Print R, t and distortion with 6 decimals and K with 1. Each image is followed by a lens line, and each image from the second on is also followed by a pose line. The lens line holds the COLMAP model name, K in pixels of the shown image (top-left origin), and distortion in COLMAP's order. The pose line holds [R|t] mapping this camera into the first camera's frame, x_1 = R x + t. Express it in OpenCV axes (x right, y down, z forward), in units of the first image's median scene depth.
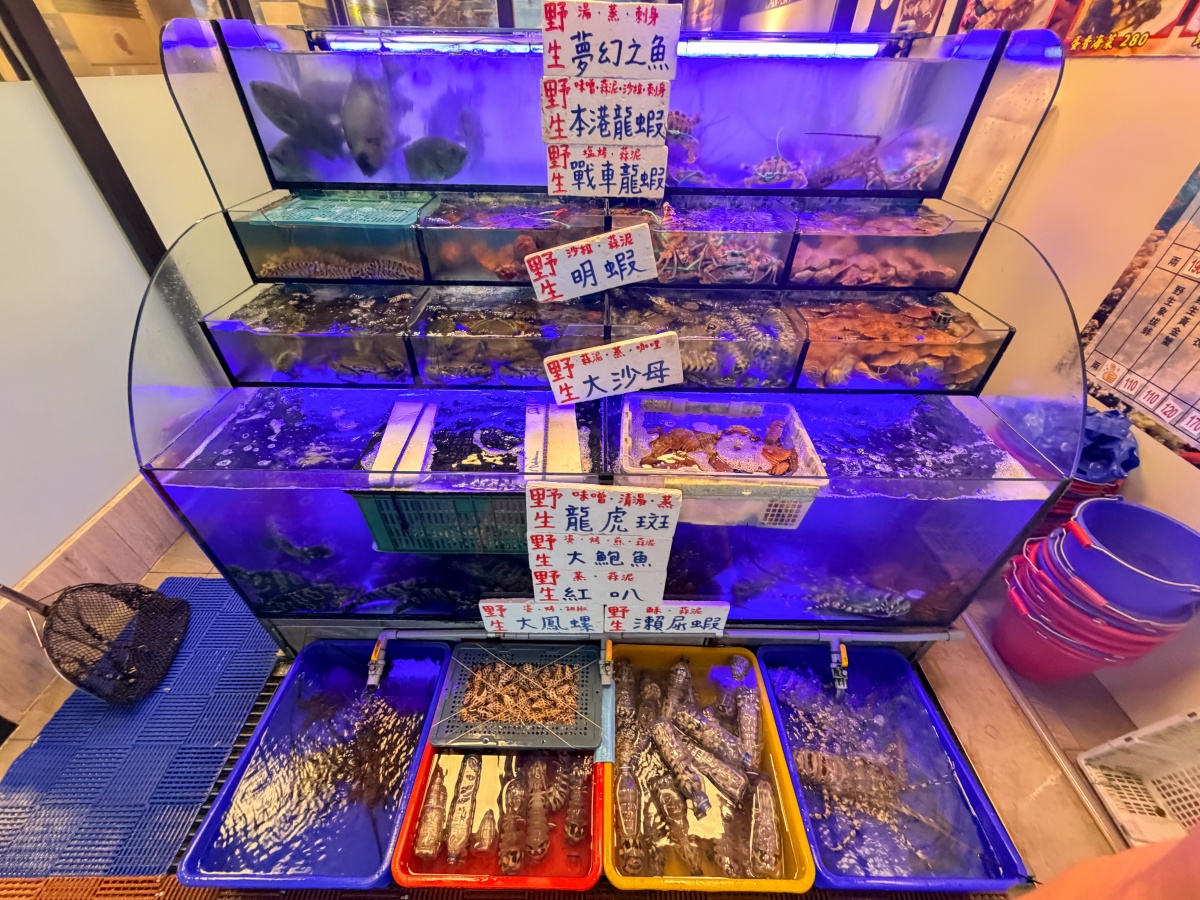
lens RADIAL K [[479.1, 0, 601.6], [0, 479.1, 451.4], [0, 0, 1]] dist [-0.004314, -0.000520]
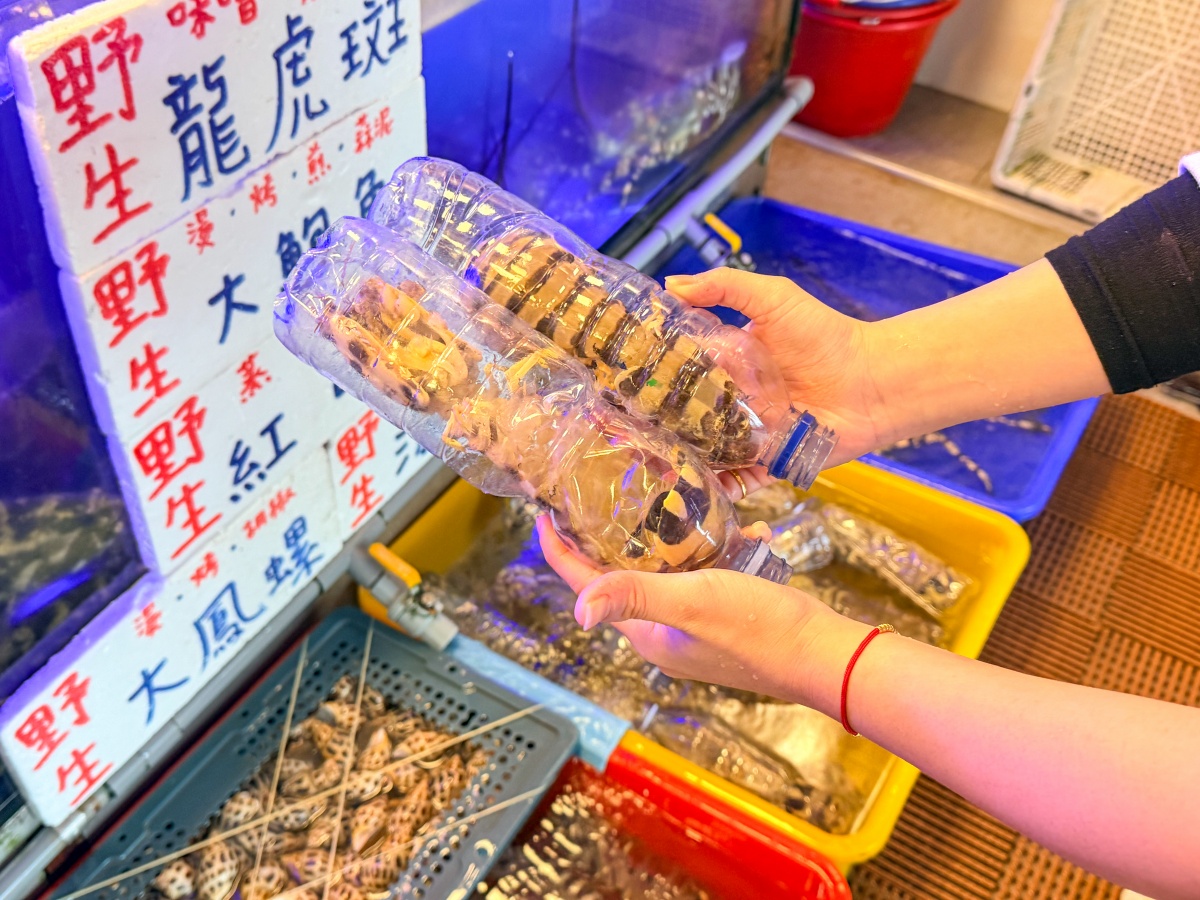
lens RADIAL K [[1268.0, 0, 603.3], [0, 1268.0, 449.9], [0, 0, 1]] dist [0.023549, 0.000000]
pose [[0.512291, -0.597761, 0.616636, -0.456087], [0.498843, 0.791582, 0.352921, 0.130394], [-0.699080, 0.126807, 0.703709, 0.305379]]
